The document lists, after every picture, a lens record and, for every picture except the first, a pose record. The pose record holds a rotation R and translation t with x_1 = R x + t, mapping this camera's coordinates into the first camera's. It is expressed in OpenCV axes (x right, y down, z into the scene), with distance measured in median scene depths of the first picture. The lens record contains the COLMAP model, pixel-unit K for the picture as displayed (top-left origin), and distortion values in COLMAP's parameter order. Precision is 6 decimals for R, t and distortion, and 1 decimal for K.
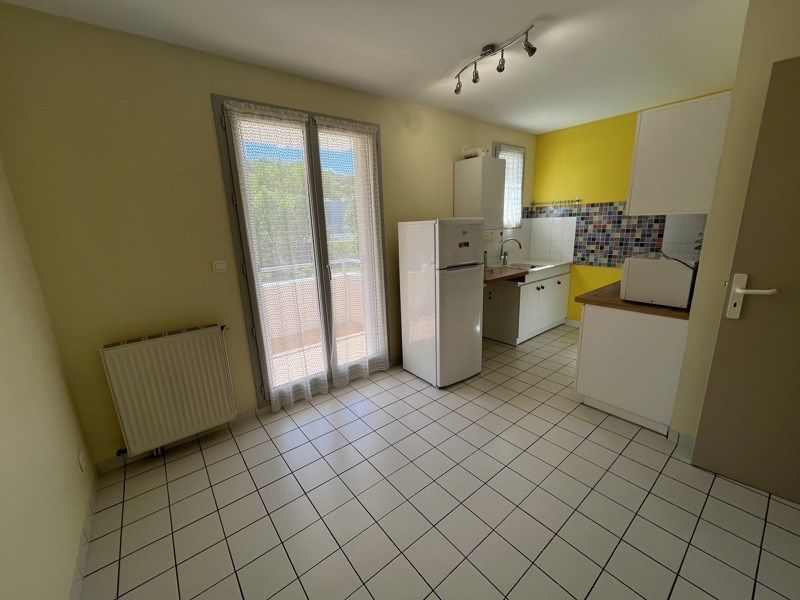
lens RADIAL K [[323.0, 0, 399.2], [0, 323.0, 300.4], [0, 0, 1]] dist [-0.003715, -0.000130]
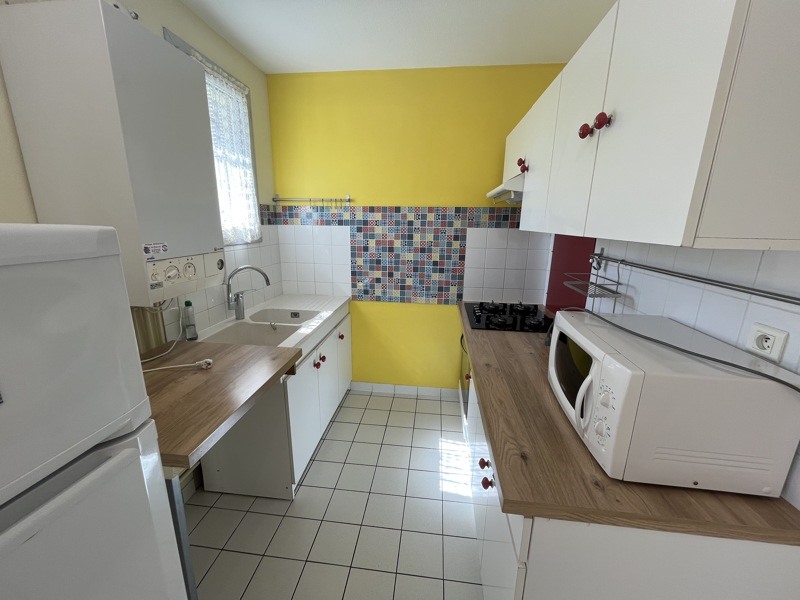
lens RADIAL K [[323.0, 0, 399.5], [0, 323.0, 300.8], [0, 0, 1]] dist [-0.003715, -0.000130]
pose [[0.708988, -0.121499, 0.694675, 0.169780], [0.126944, 0.990944, 0.043757, -0.133662], [-0.693701, 0.057162, 0.717991, 0.502760]]
